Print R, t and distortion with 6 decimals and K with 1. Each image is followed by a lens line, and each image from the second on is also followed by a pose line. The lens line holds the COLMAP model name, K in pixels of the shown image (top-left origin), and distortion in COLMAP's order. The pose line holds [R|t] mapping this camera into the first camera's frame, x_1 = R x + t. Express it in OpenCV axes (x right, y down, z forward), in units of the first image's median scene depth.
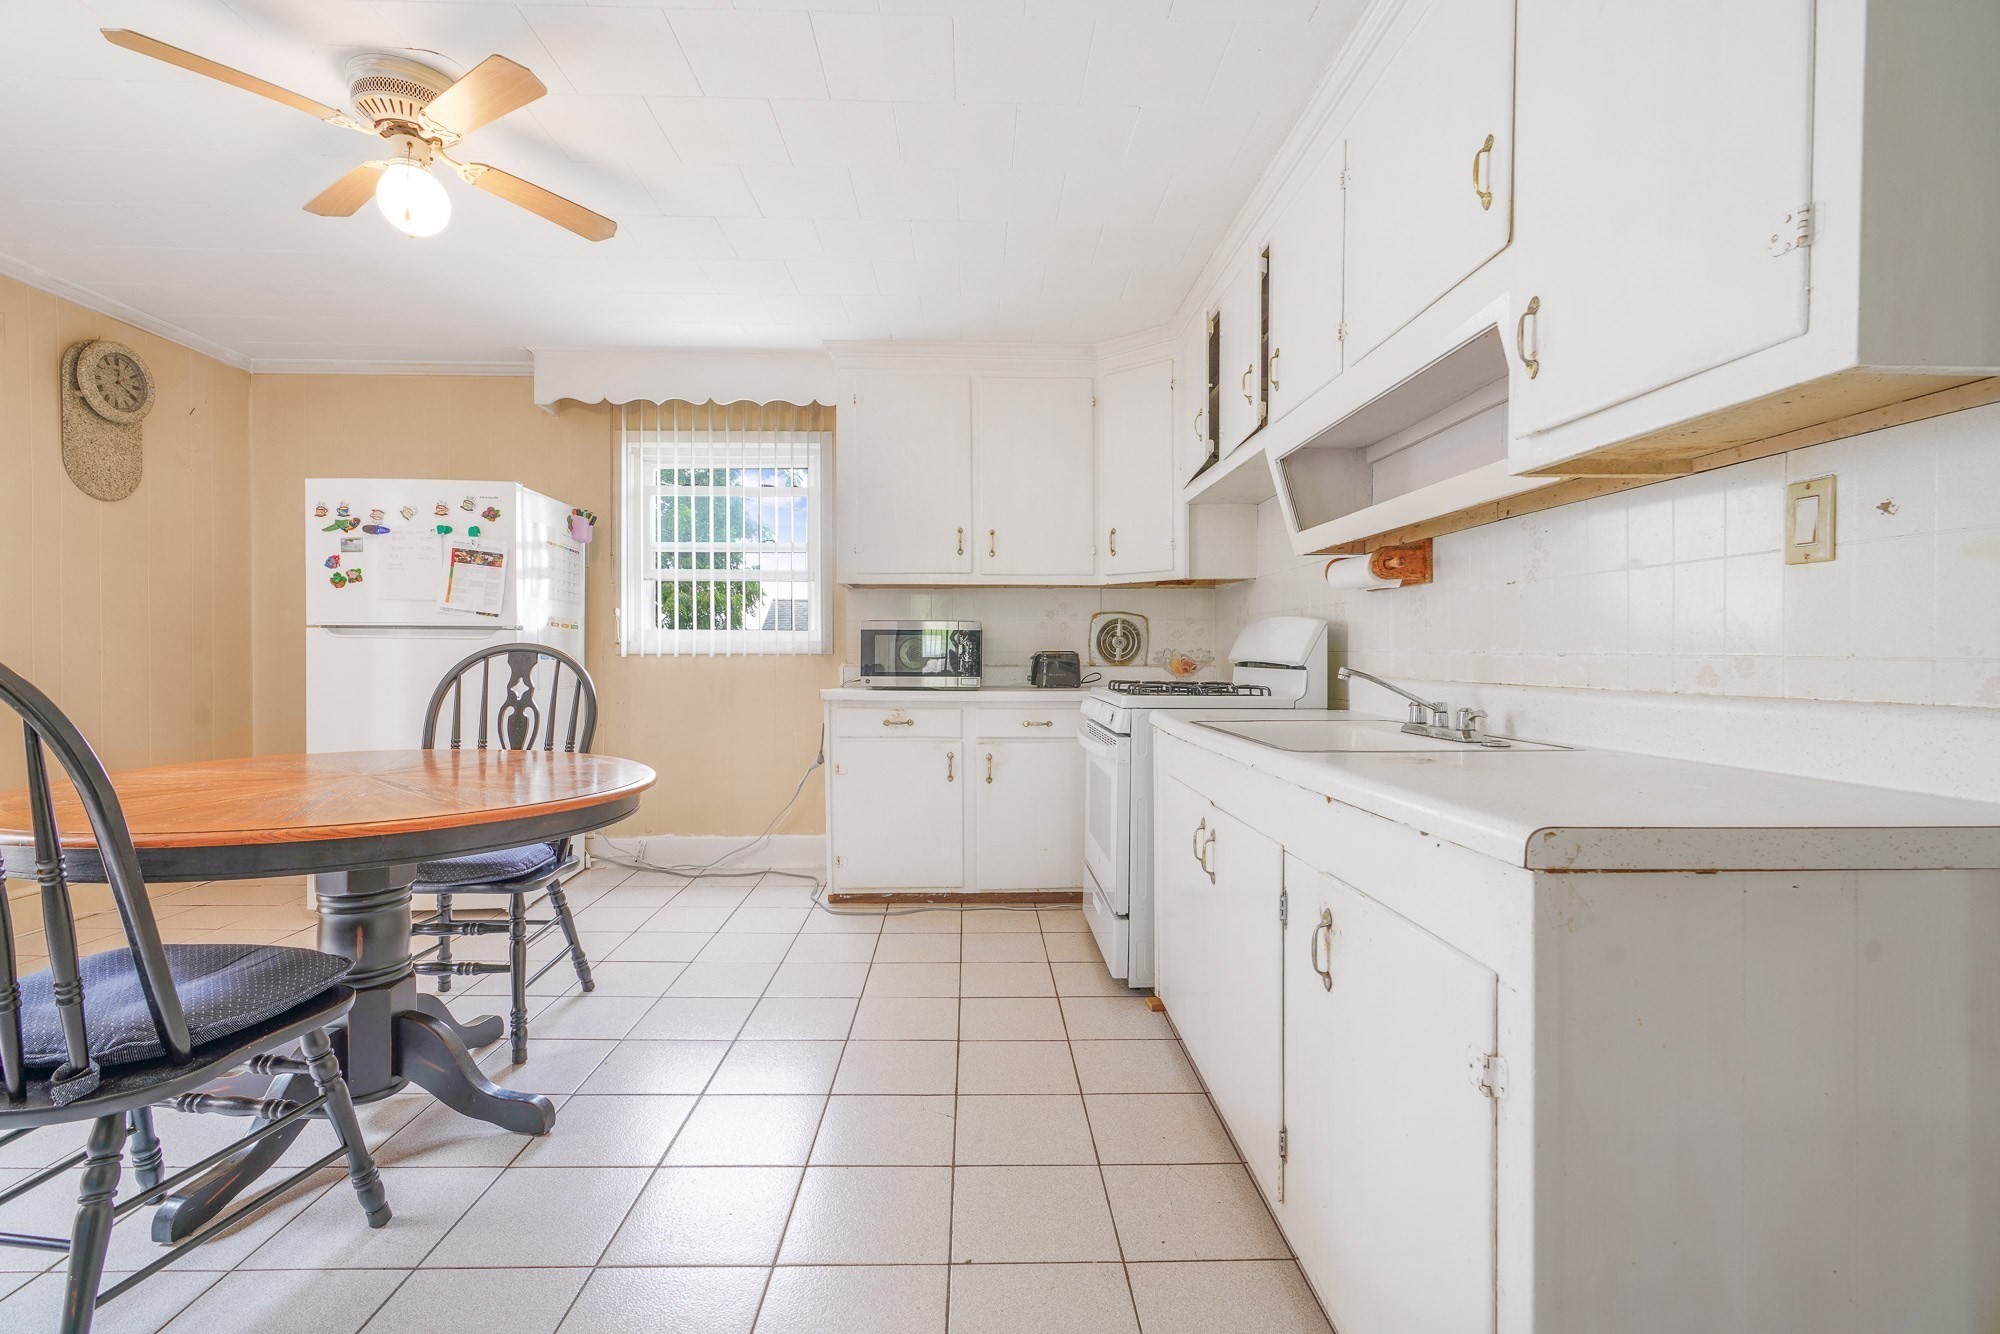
lens RADIAL K [[872.7, 0, 1000.0], [0, 872.7, 667.0], [0, 0, 1]] dist [-0.003030, -0.000073]
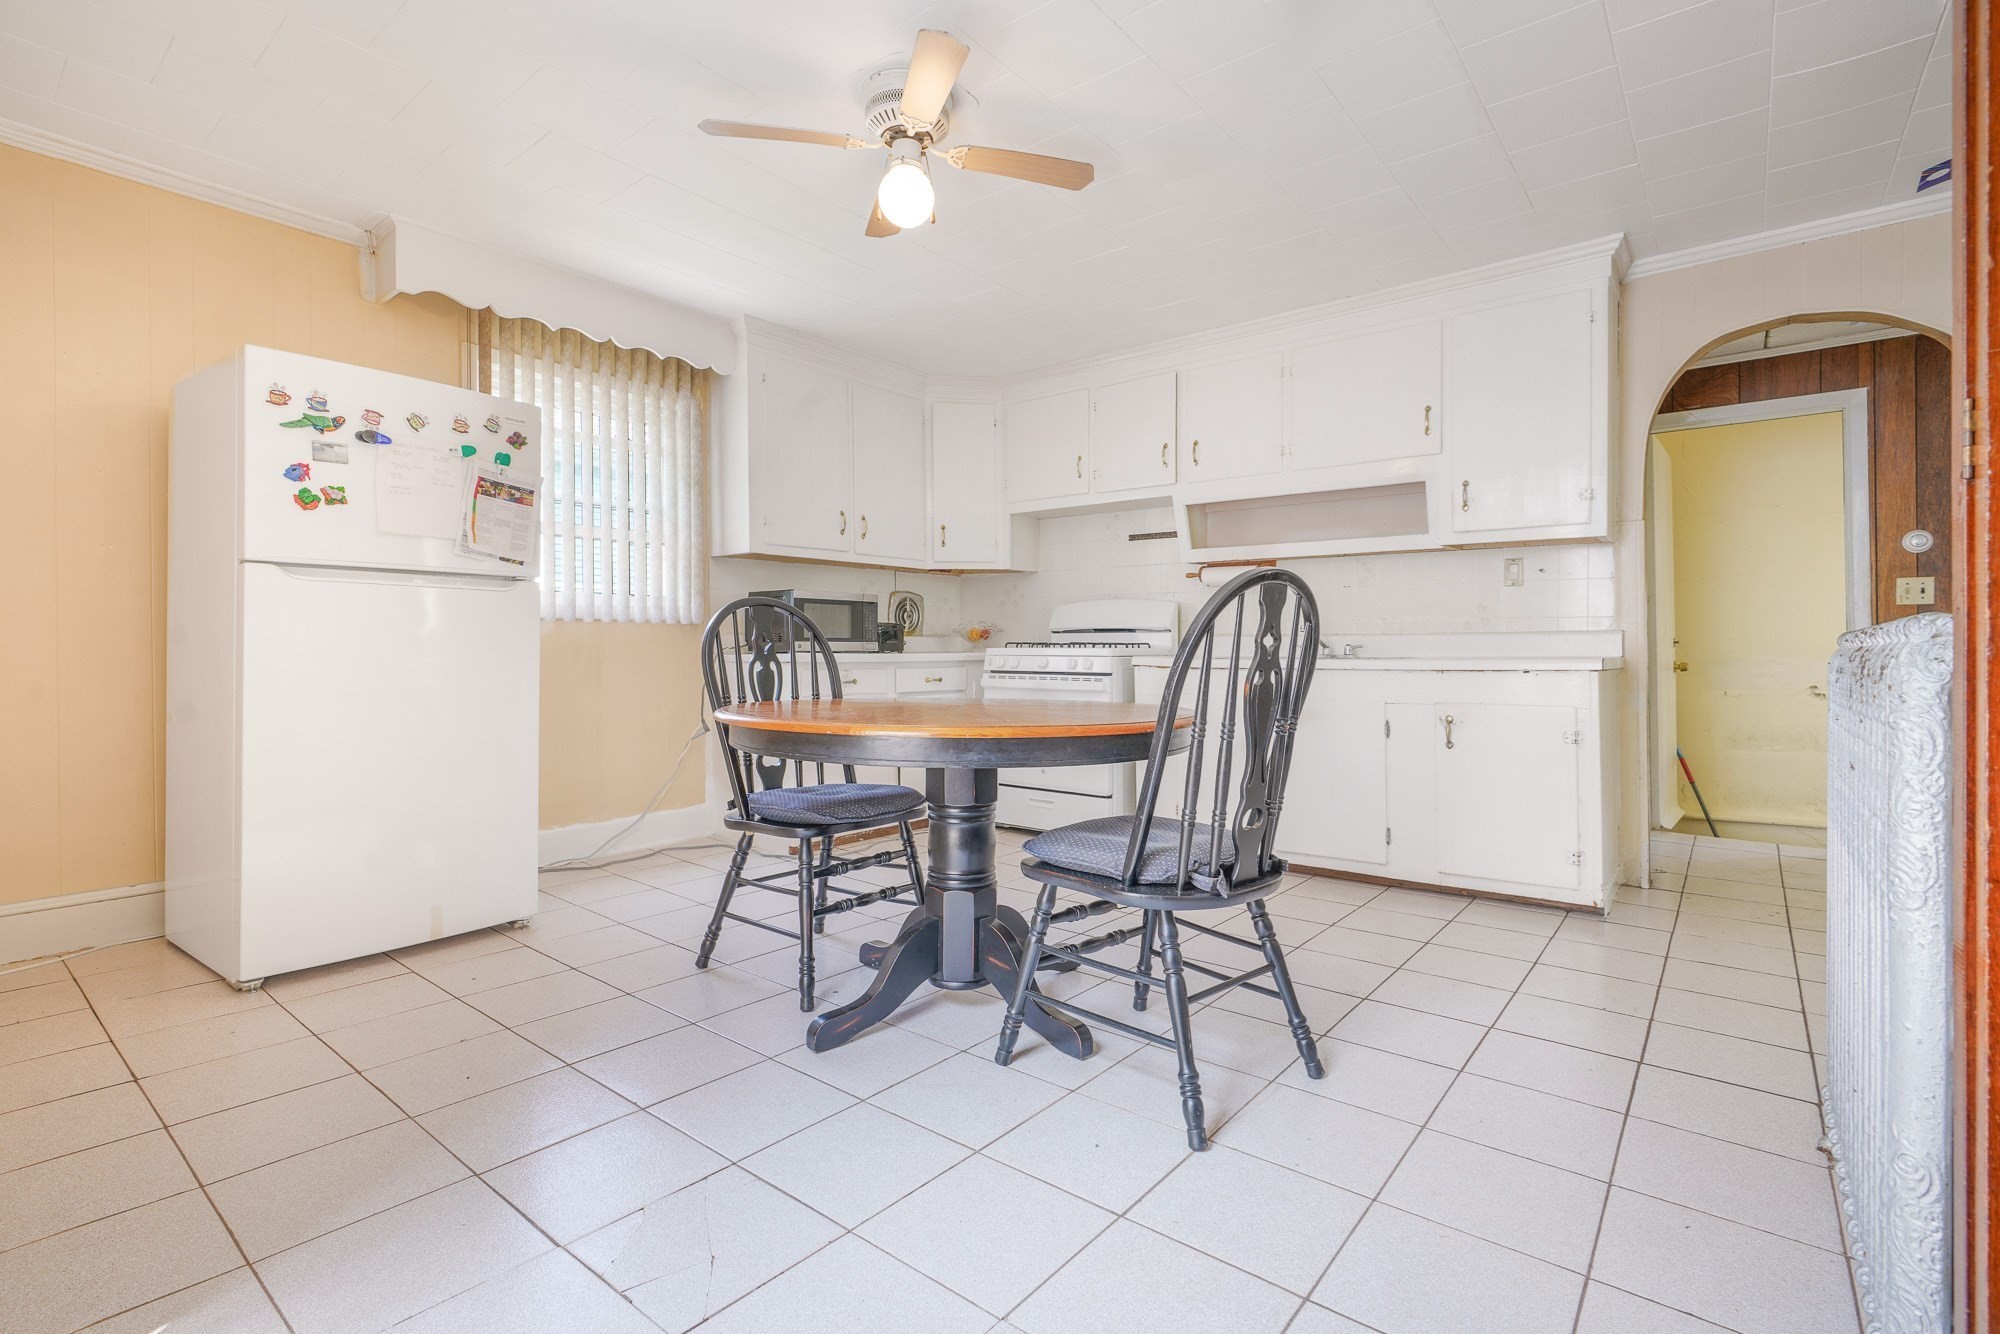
lens RADIAL K [[932.8, 0, 958.9], [0, 932.8, 649.2], [0, 0, 1]] dist [0.000462, 0.000215]
pose [[0.666519, -0.002399, 0.745484, -0.971838], [0.012497, 0.999890, -0.007956, 0.035313], [-0.745383, 0.014619, 0.666476, 0.099869]]
